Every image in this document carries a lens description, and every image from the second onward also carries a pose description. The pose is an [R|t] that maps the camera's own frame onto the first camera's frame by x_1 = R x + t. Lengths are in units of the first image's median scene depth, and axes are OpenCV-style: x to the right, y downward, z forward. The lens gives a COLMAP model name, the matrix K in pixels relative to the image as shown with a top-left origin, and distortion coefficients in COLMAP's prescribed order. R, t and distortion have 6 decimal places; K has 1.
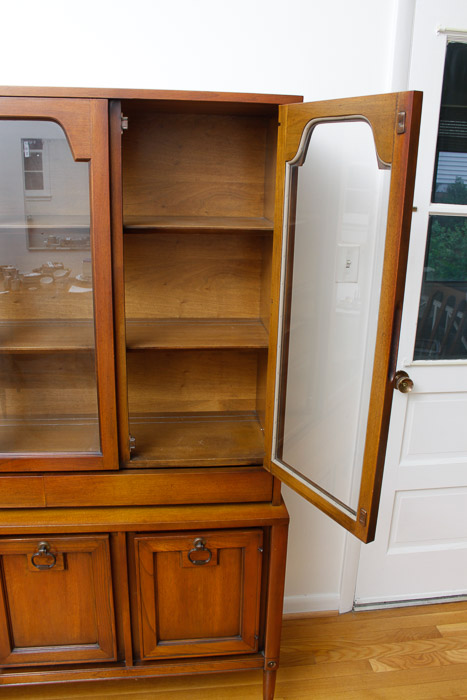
lens RADIAL K [[594.7, 0, 235.1], [0, 594.7, 347.1], [0, 0, 1]] dist [-0.160660, 0.137145]
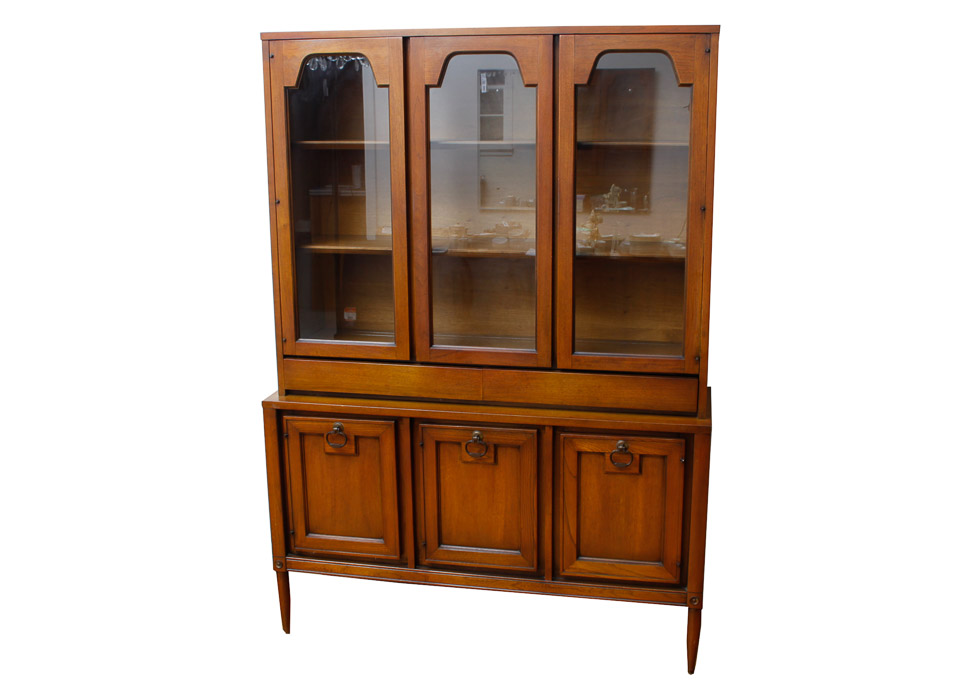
lens RADIAL K [[1021.7, 0, 499.9], [0, 1021.7, 340.5], [0, 0, 1]] dist [-0.111972, 0.000000]
pose [[0.950840, 0.038974, -0.307219, 0.273508], [-0.063505, 0.995505, -0.070258, 0.284331], [0.303100, 0.086314, 0.949042, -0.772972]]
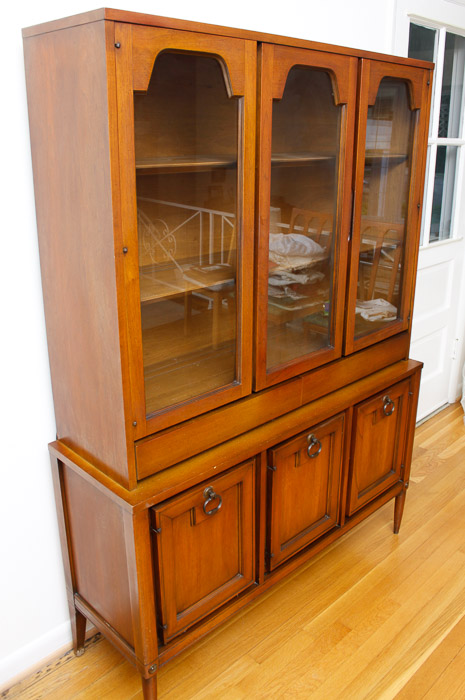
lens RADIAL K [[617.2, 0, 252.7], [0, 617.2, 329.4], [0, 0, 1]] dist [-0.130651, 0.115864]
pose [[0.777899, -0.215909, 0.590133, -1.049242], [0.196619, 0.975594, 0.097757, -0.011405], [-0.596837, 0.039986, 0.801366, 0.067024]]
